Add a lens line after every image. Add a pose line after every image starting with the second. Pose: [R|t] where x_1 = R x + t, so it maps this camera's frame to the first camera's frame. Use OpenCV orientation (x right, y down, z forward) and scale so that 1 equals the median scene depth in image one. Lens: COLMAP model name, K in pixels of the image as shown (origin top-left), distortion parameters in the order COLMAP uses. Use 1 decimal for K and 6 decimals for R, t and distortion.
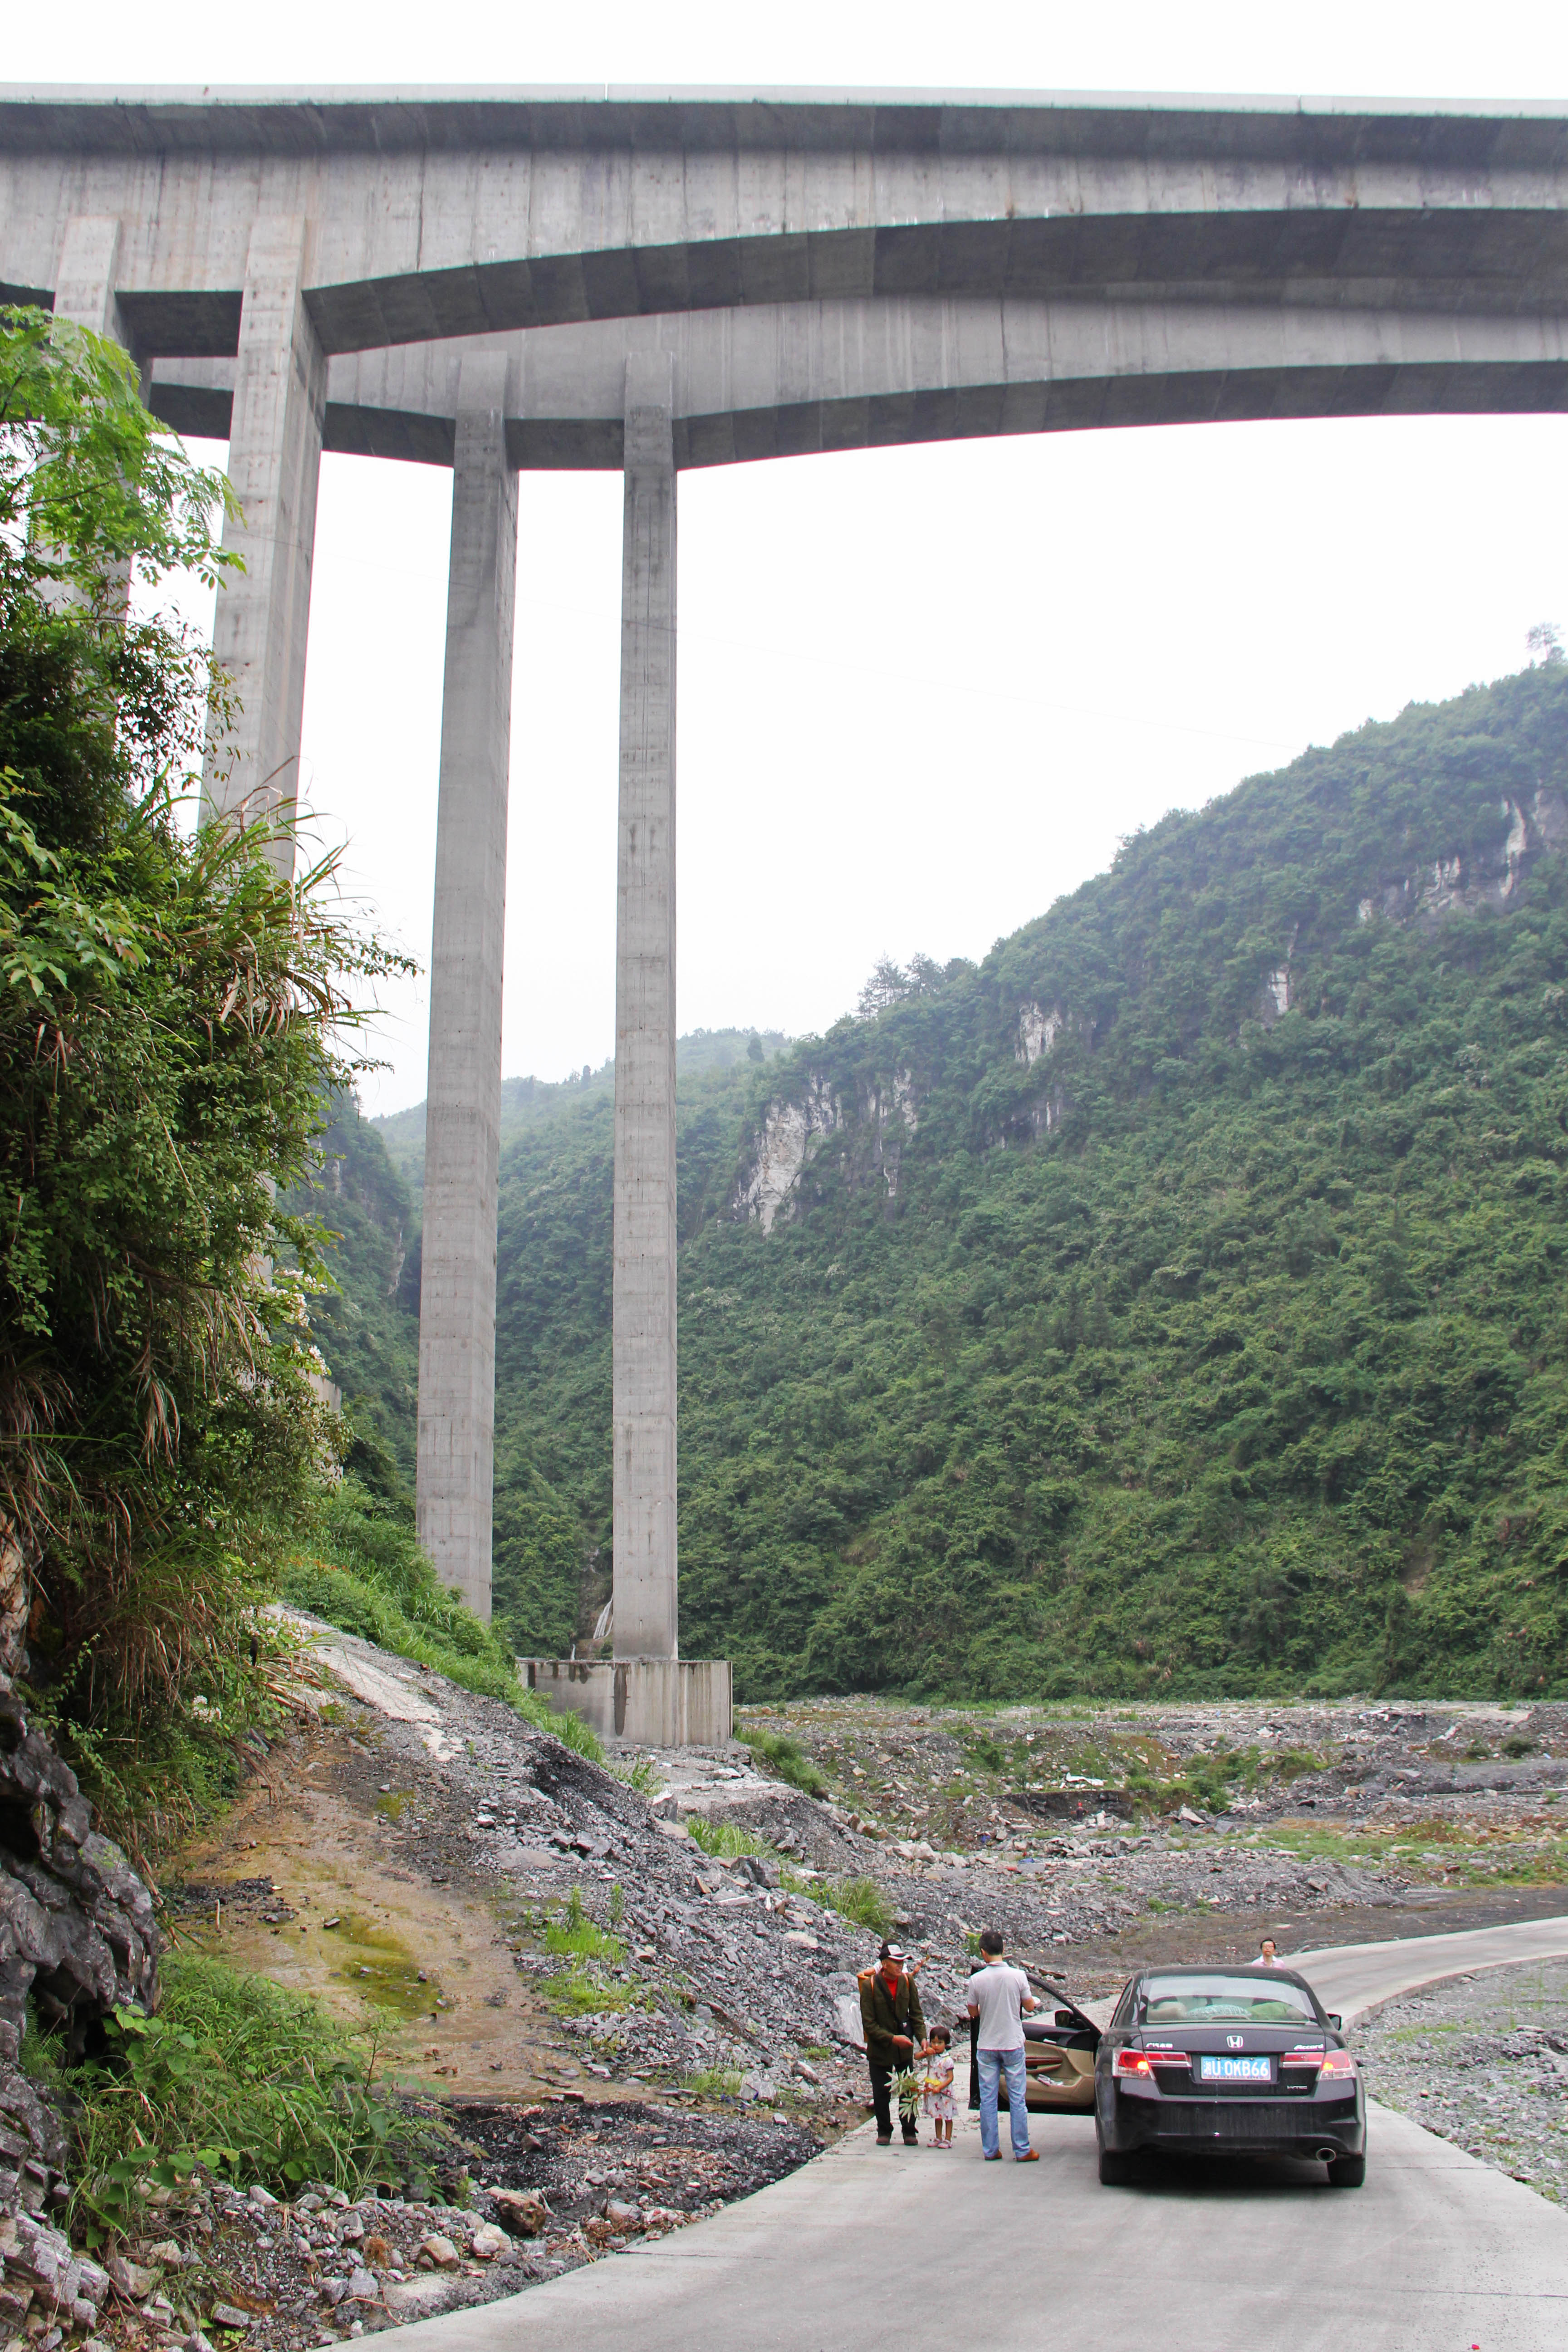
lens RADIAL K [[1968.3, 0, 797.7], [0, 1968.3, 1225.2], [0, 0, 1]] dist [-0.205422, 0.179784]
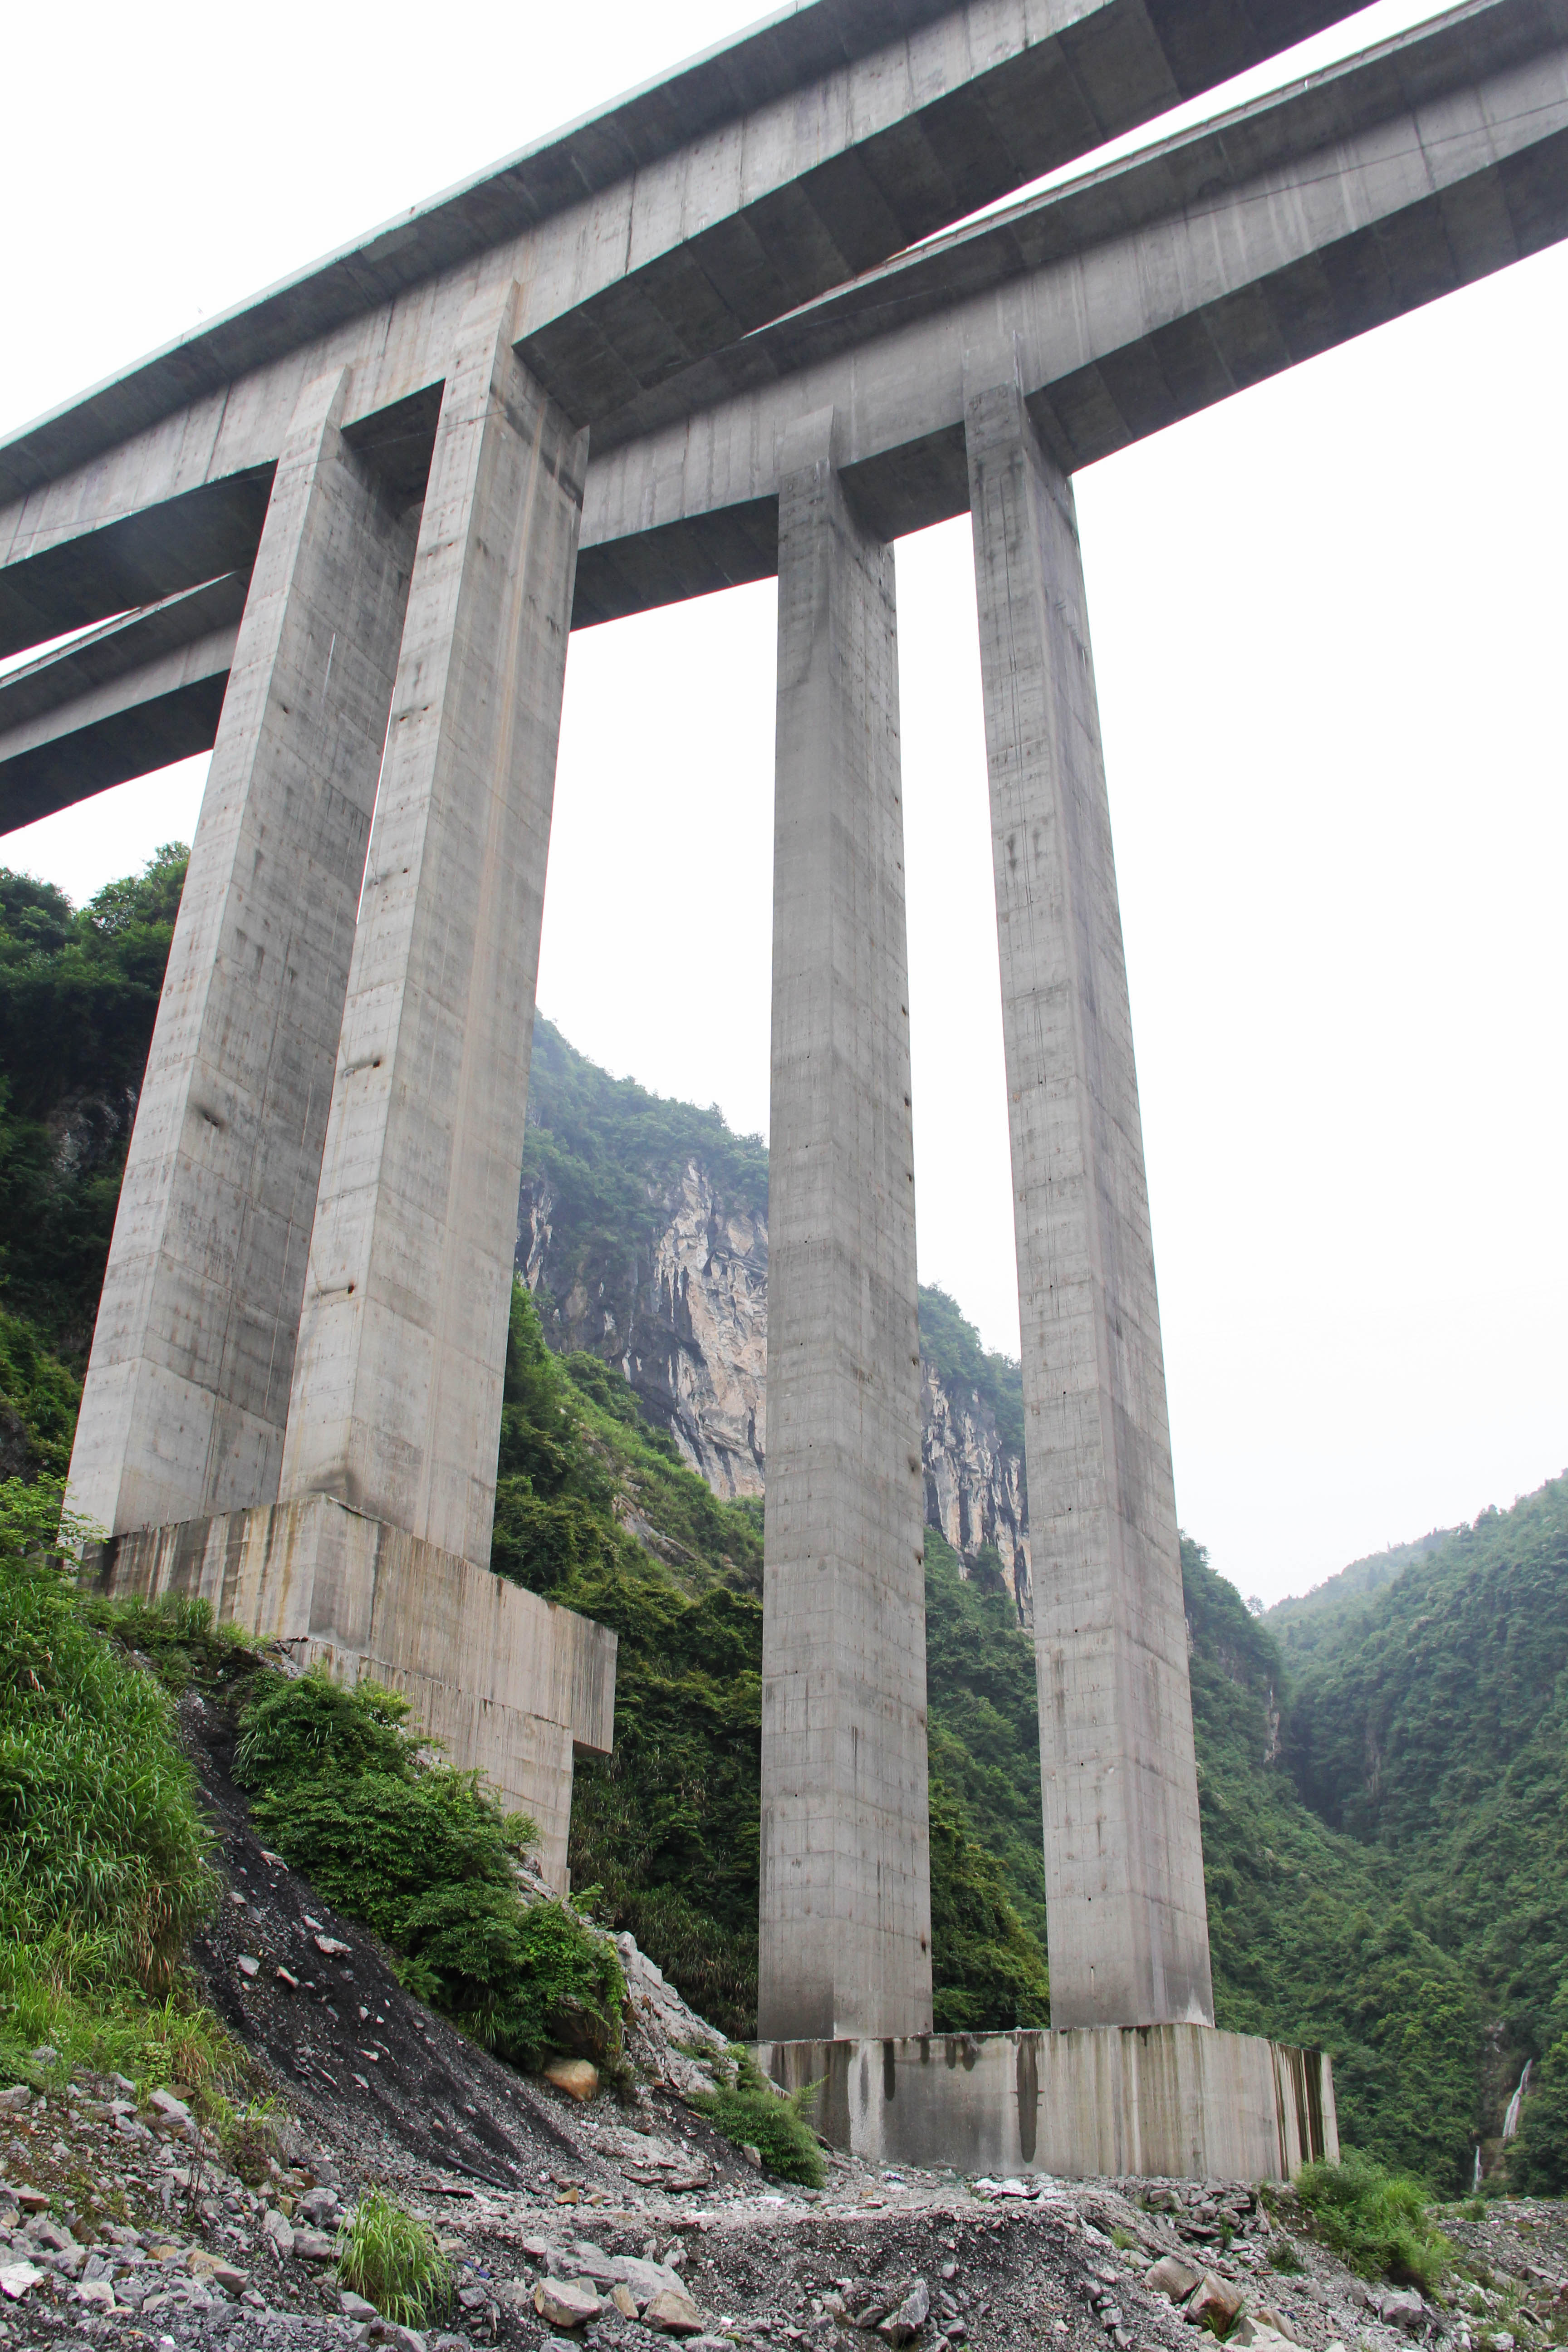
lens RADIAL K [[1968.3, 0, 797.7], [0, 1968.3, 1225.2], [0, 0, 1]] dist [-0.205422, 0.179784]
pose [[0.878947, -0.210376, -0.428012, 0.045853], [0.090152, 0.954561, -0.284054, 0.047950], [0.468322, 0.211082, 0.857974, 0.136700]]
